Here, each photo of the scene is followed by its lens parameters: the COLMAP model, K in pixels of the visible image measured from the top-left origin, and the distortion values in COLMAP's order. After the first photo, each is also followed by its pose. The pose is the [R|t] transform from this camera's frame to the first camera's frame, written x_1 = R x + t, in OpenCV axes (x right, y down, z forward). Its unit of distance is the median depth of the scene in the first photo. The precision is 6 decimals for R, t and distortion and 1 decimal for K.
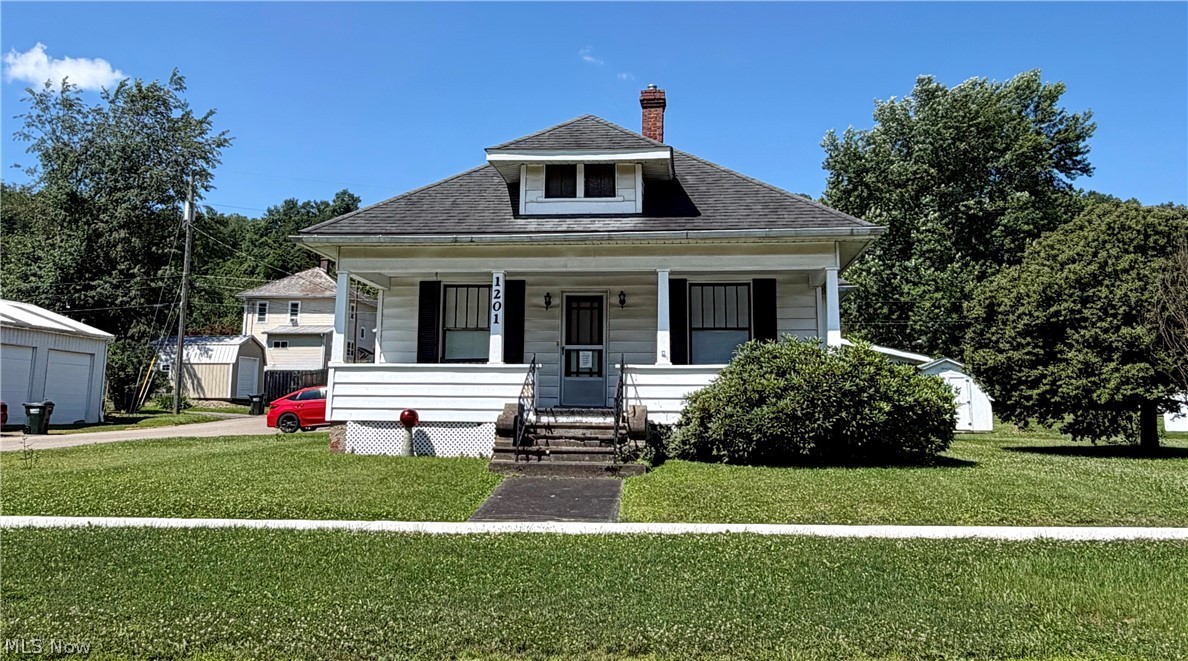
lens RADIAL K [[1053.8, 0, 562.2], [0, 1053.8, 228.2], [0, 0, 1]] dist [0.017836, 0.004922]
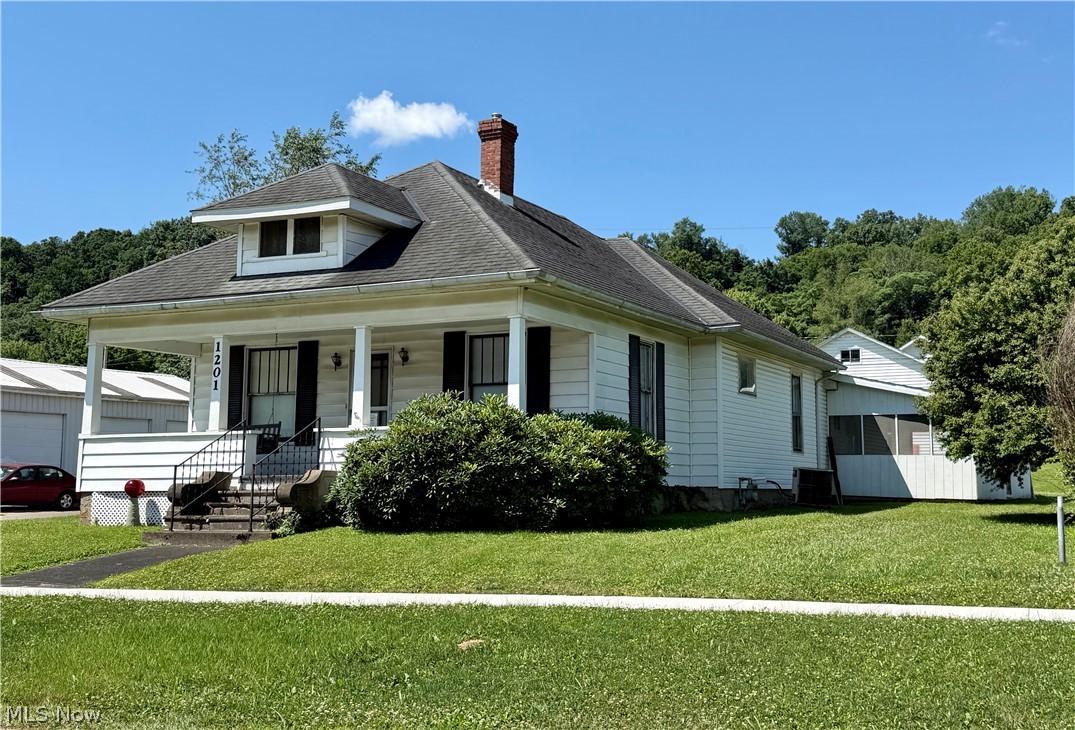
lens RADIAL K [[1266.7, 0, 584.1], [0, 1266.7, 311.3], [0, 0, 1]] dist [0.115655, -0.025734]
pose [[0.950501, -0.054134, -0.305969, 0.625644], [0.067237, 0.997210, 0.032441, 0.002531], [0.303359, -0.051408, 0.951488, -0.017844]]
